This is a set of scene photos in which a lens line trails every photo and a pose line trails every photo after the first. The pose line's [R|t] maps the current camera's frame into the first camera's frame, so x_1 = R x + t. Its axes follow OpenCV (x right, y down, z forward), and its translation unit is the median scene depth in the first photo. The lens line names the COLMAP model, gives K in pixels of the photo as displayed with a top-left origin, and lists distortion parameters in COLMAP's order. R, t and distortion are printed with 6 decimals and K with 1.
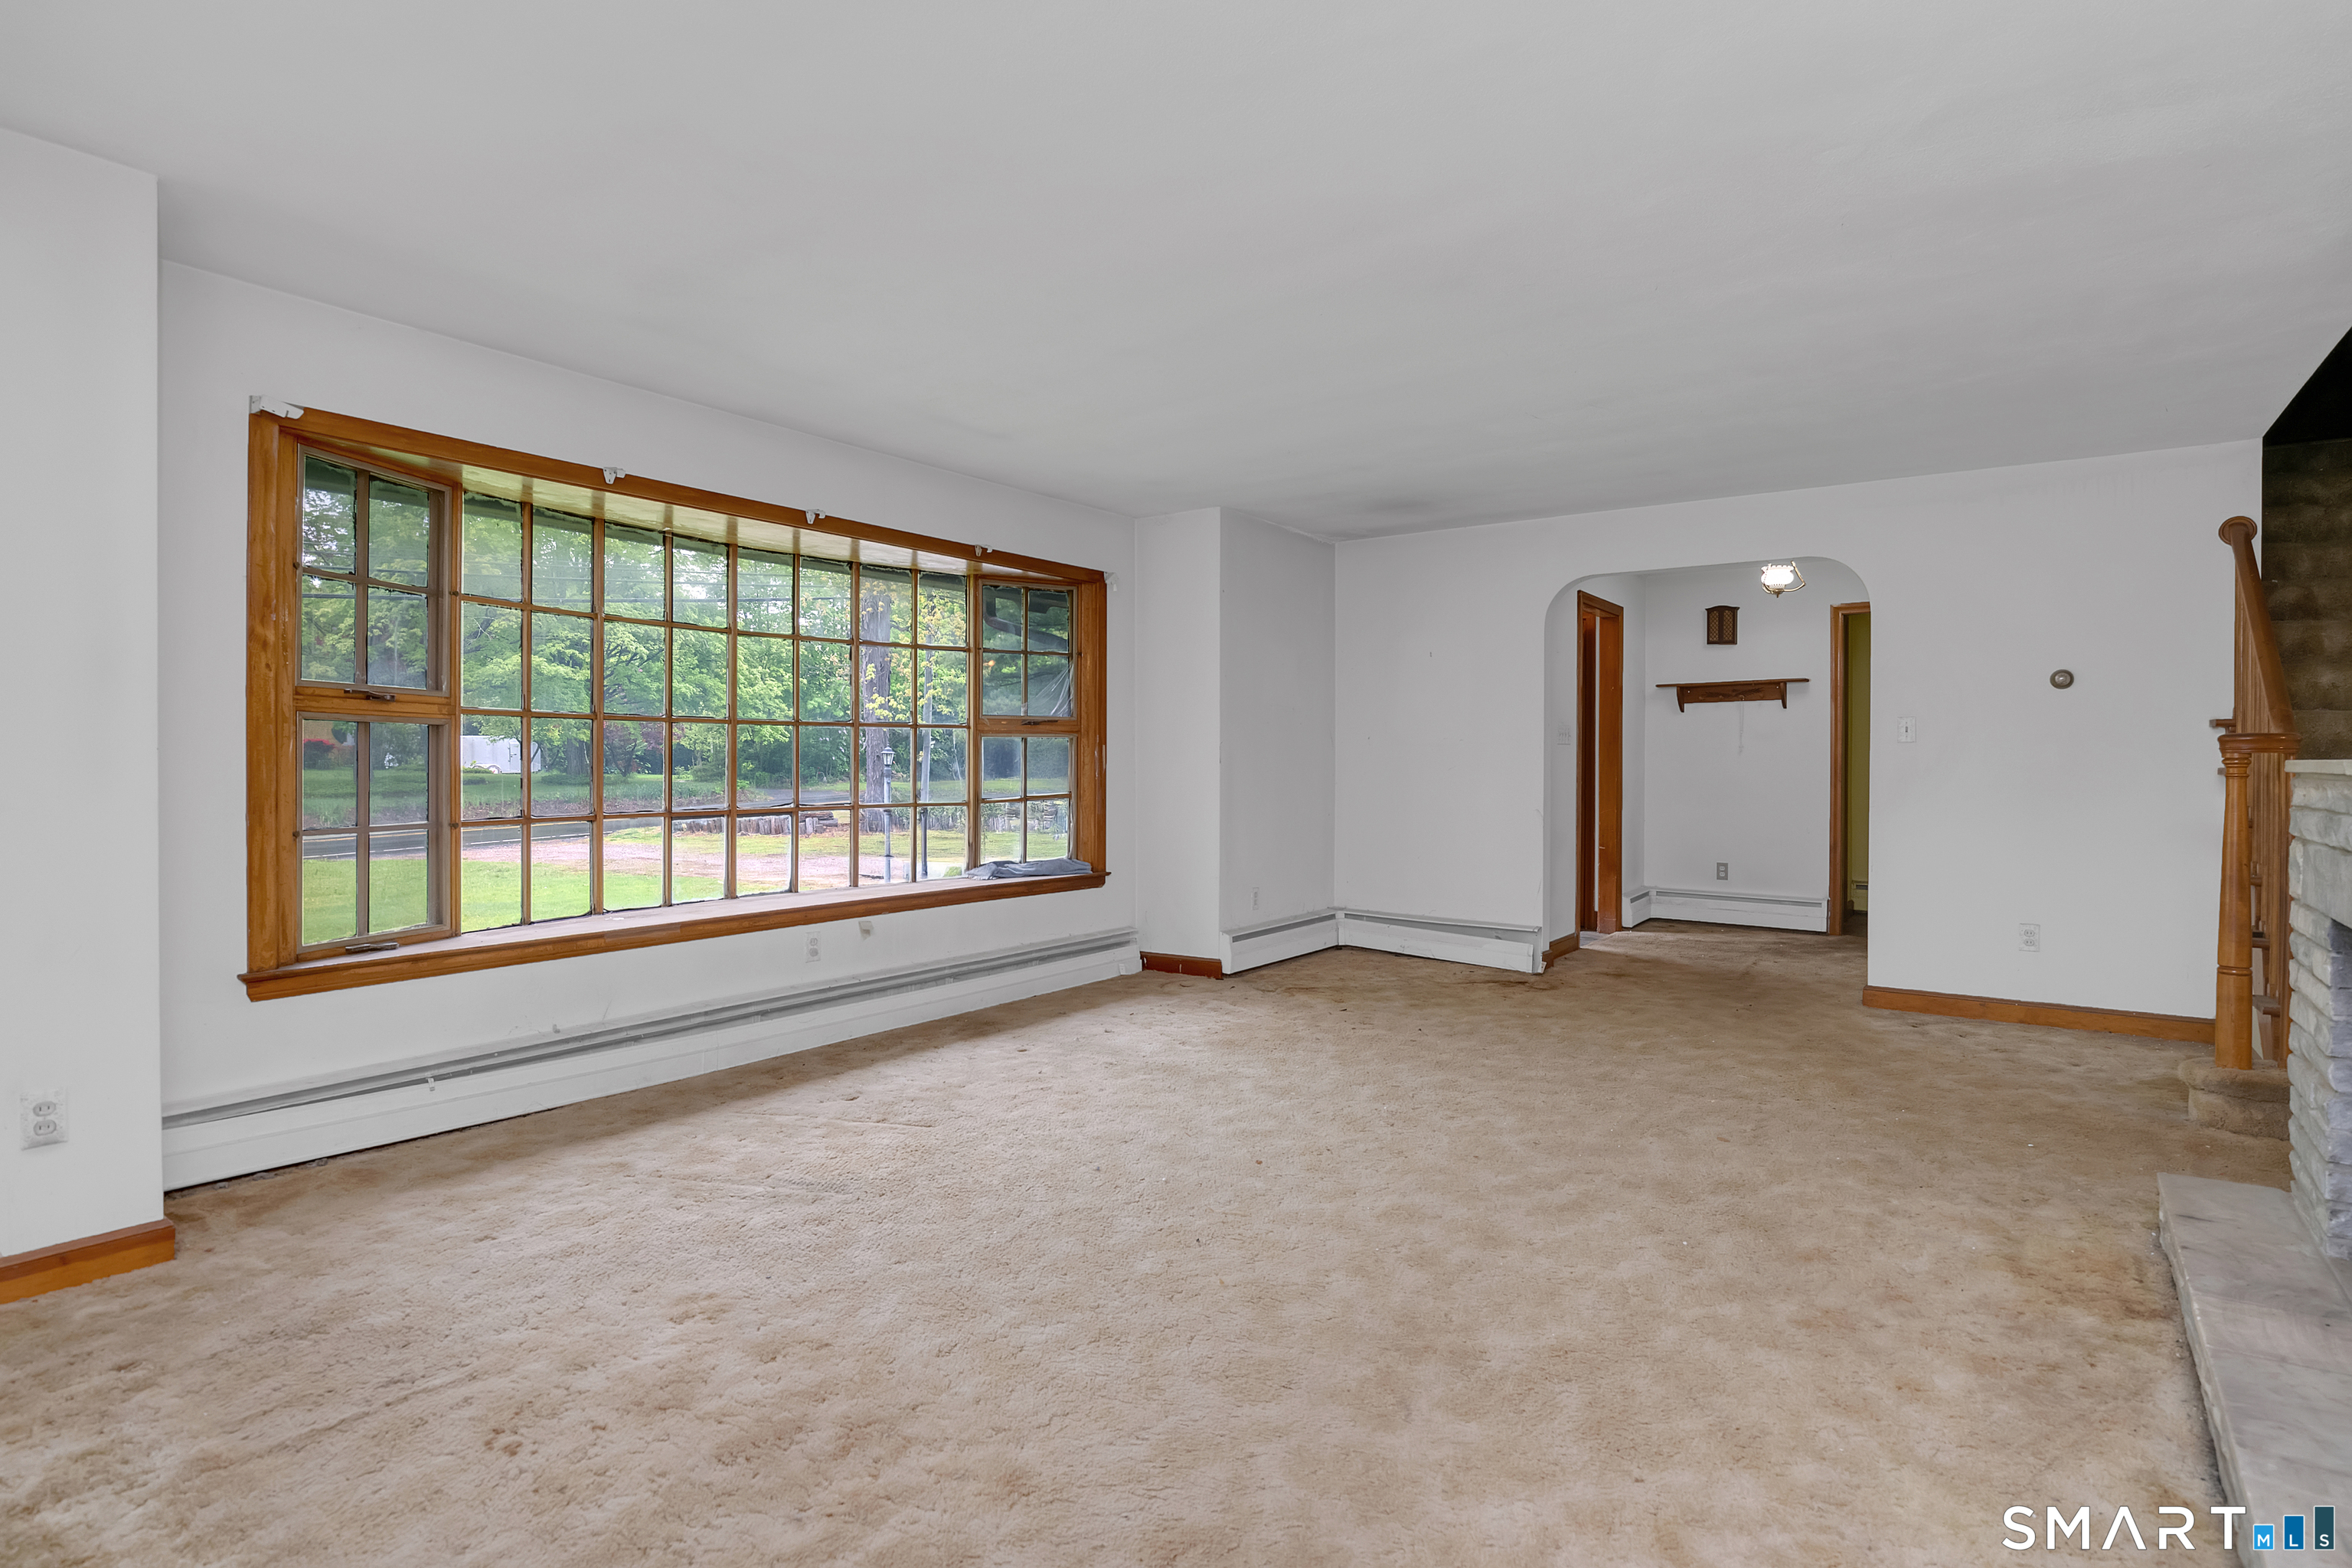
lens RADIAL K [[1178.1, 0, 1183.4], [0, 1178.1, 769.0], [0, 0, 1]] dist [-0.011415, -0.001232]
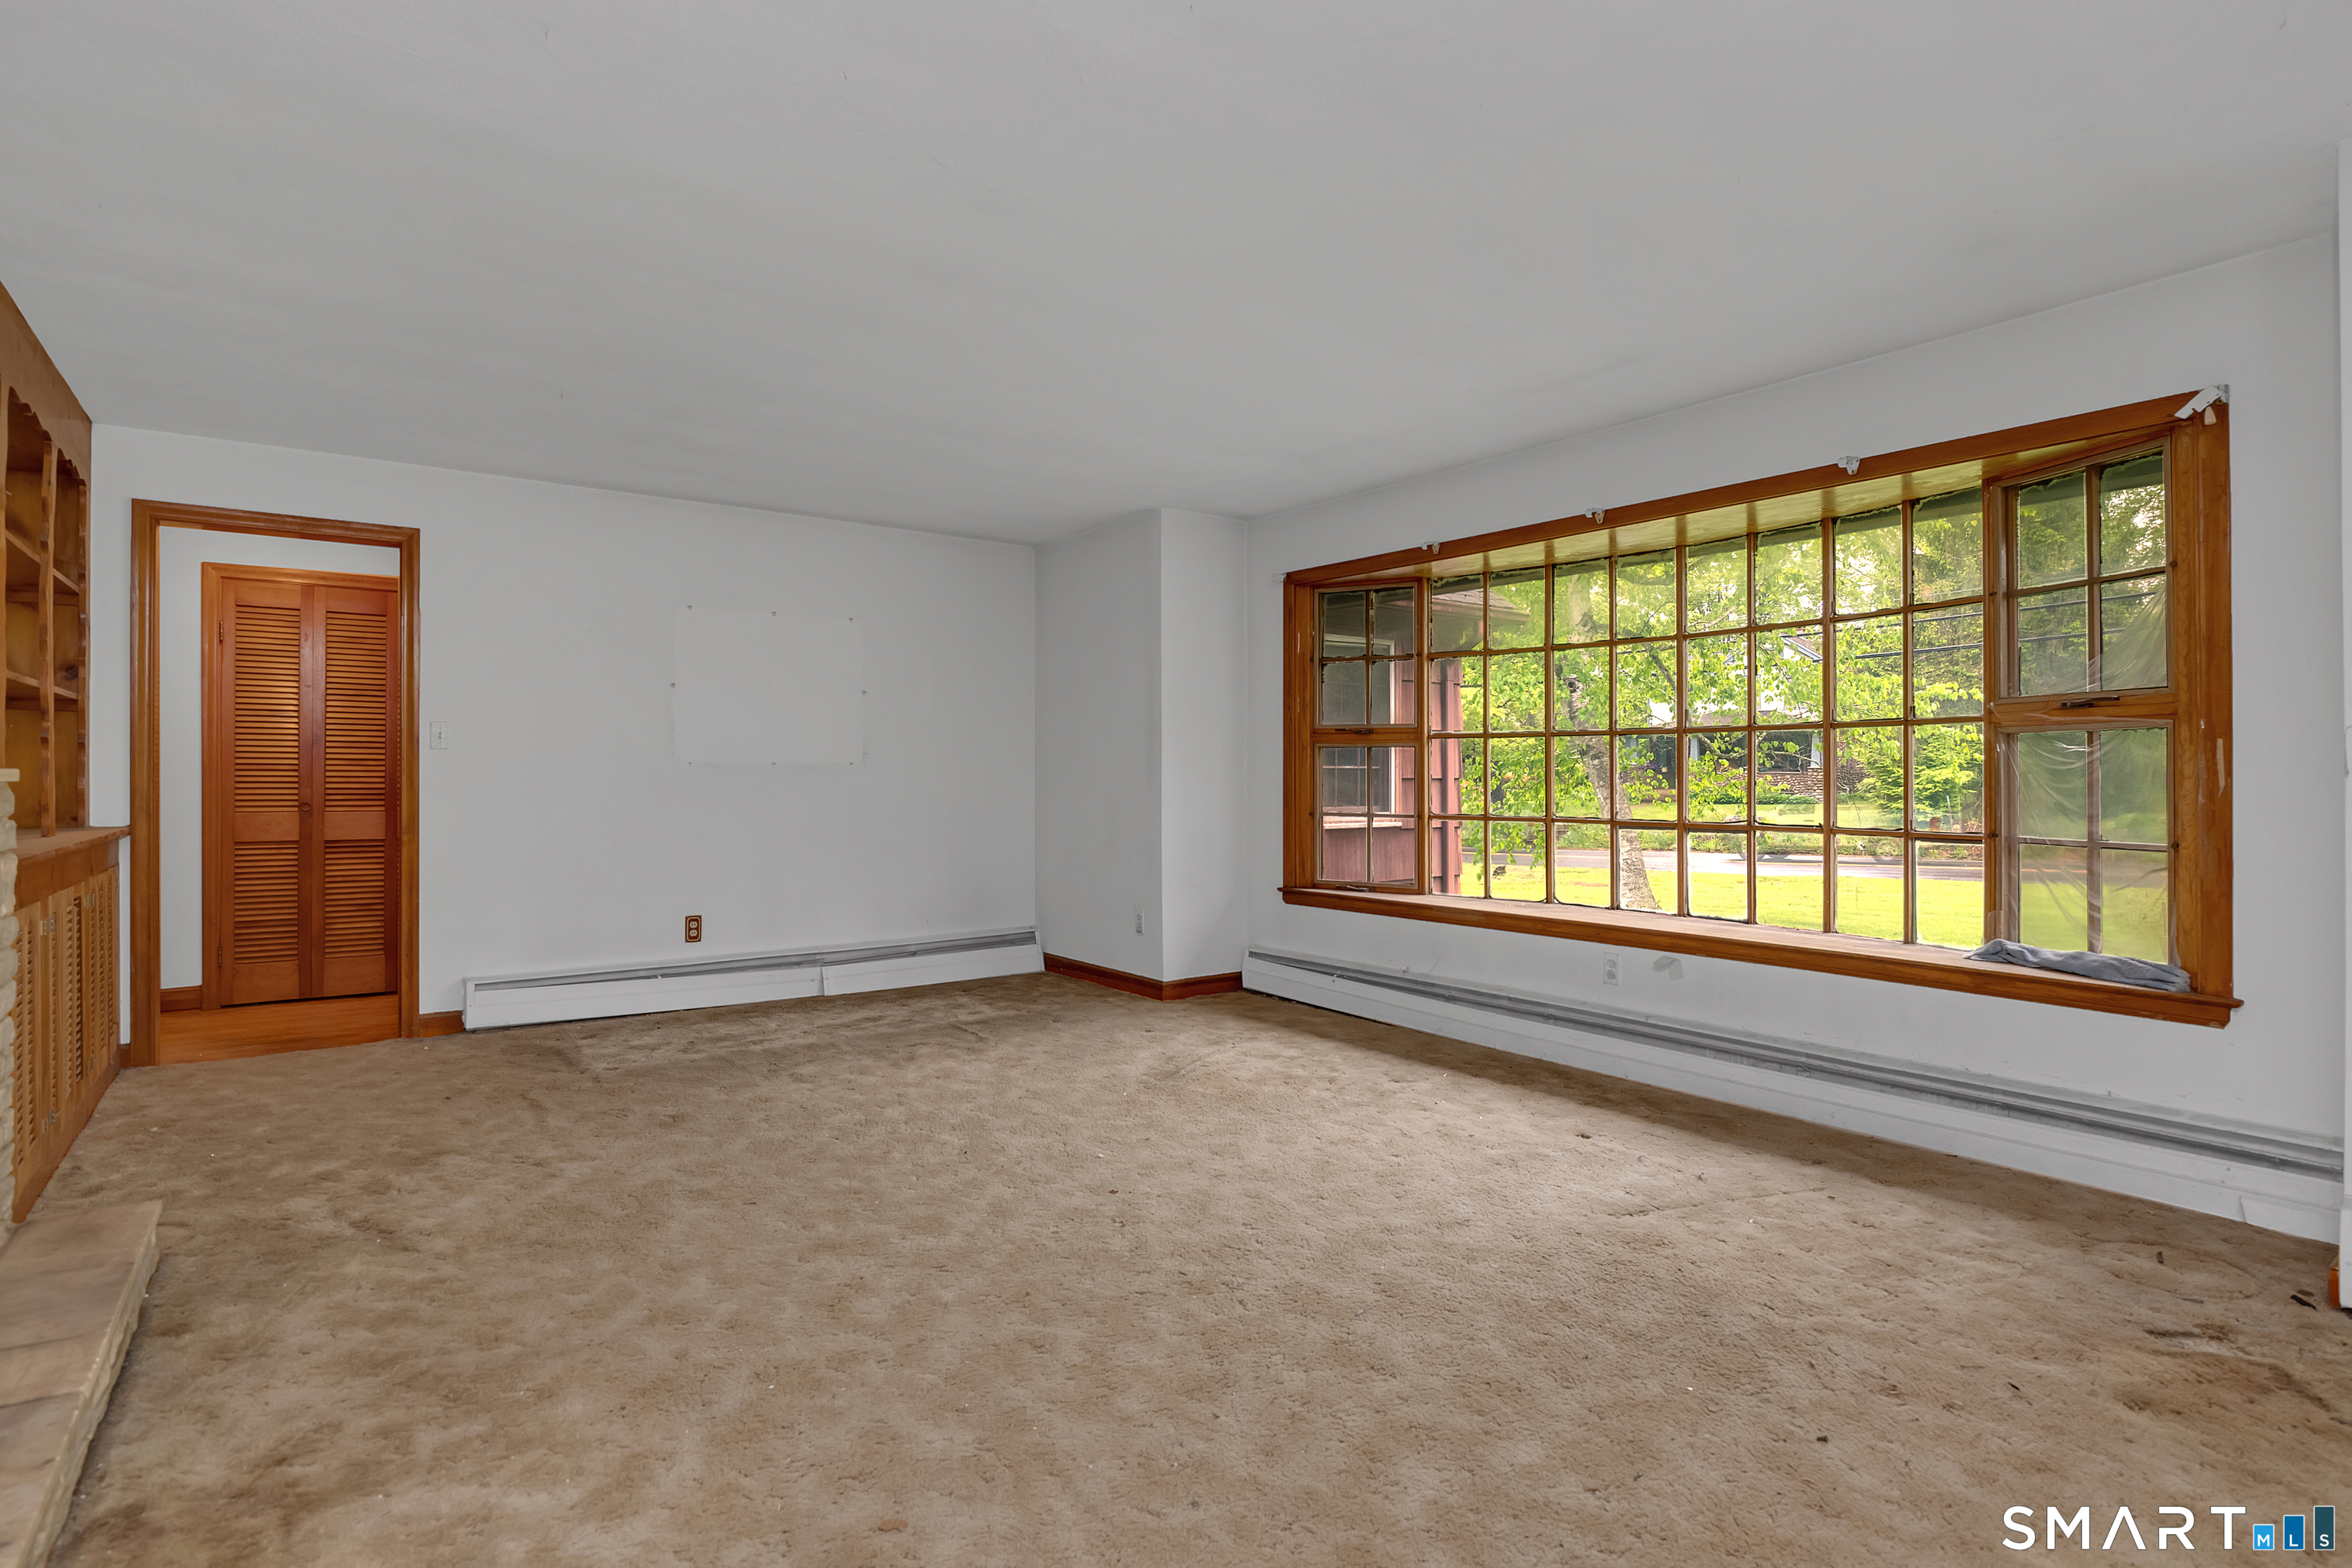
lens RADIAL K [[1157.0, 0, 1184.0], [0, 1157.0, 767.4], [0, 0, 1]] dist [-0.001392, -0.001504]
pose [[-0.296351, -0.003552, -0.955073, 0.869355], [-0.005936, 0.999981, -0.001877, -0.008490], [0.955061, 0.005114, -0.296366, 1.223113]]
